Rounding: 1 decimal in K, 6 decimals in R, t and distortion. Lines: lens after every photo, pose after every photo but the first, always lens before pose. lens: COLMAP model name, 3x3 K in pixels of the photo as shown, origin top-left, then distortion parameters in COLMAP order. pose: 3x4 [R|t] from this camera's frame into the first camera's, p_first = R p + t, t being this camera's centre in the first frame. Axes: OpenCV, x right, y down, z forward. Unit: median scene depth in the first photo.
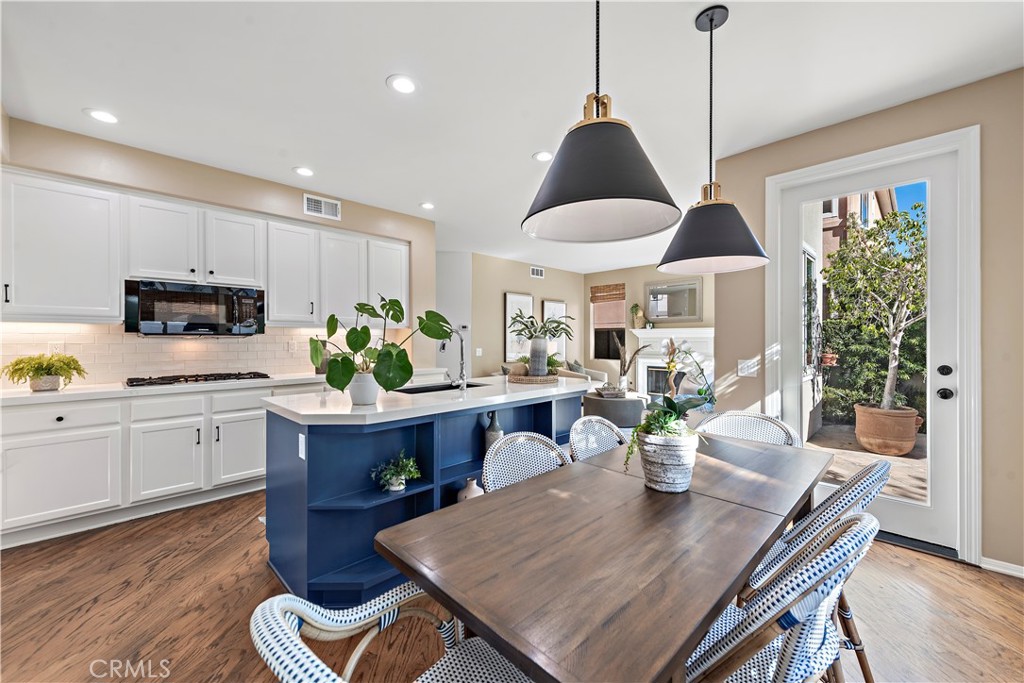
lens RADIAL K [[400.4, 0, 513.6], [0, 400.4, 345.2], [0, 0, 1]] dist [0.023031, -0.006845]
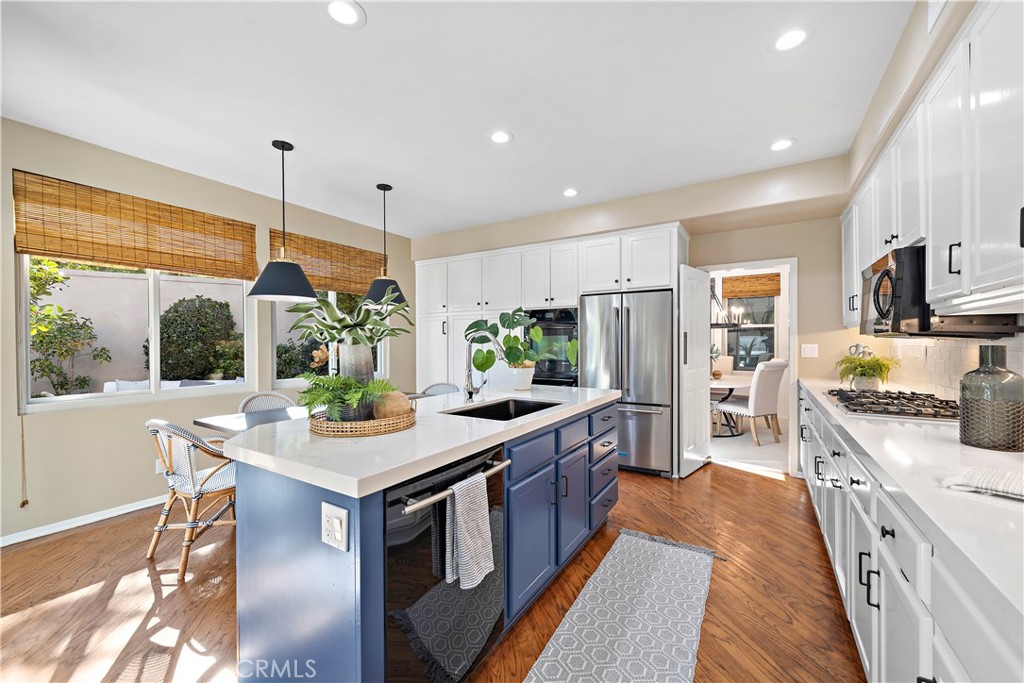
lens RADIAL K [[400.4, 0, 513.6], [0, 400.4, 345.2], [0, 0, 1]] dist [0.023031, -0.006845]
pose [[-0.973945, 0.006570, -0.226688, -0.016430], [0.000554, 0.999646, 0.026594, -0.024371], [0.226783, 0.025776, -0.973604, 1.301555]]
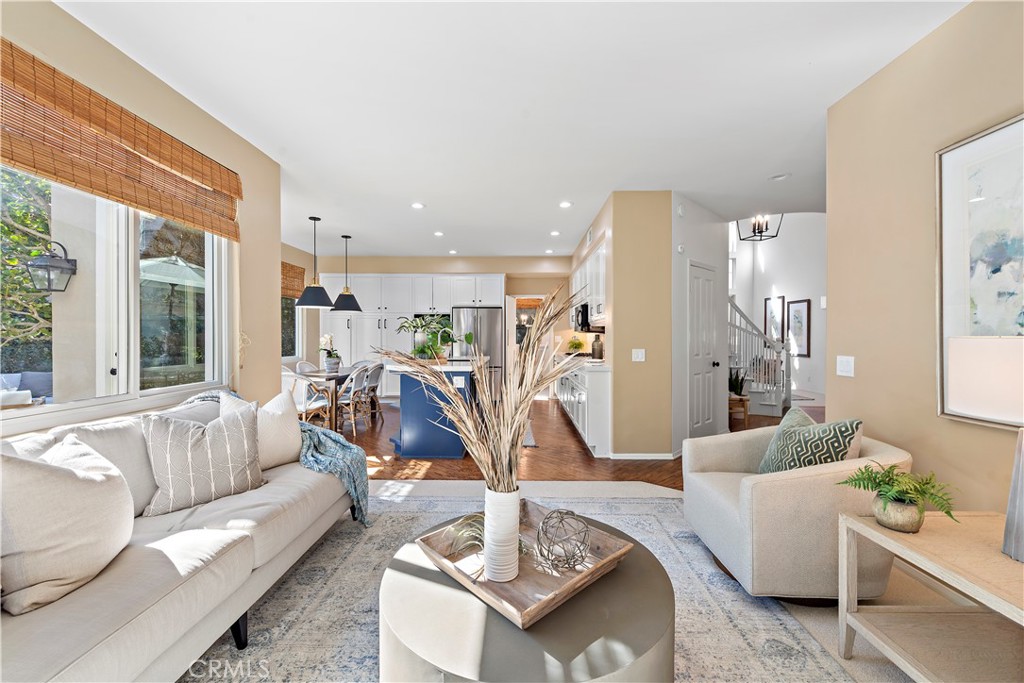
lens RADIAL K [[400.4, 0, 513.6], [0, 400.4, 345.2], [0, 0, 1]] dist [0.023031, -0.006845]
pose [[-0.722483, 0.013337, -0.691260, 0.683447], [-0.012239, 0.999411, 0.032074, -0.017193], [0.691280, 0.031633, -0.721894, 1.867834]]
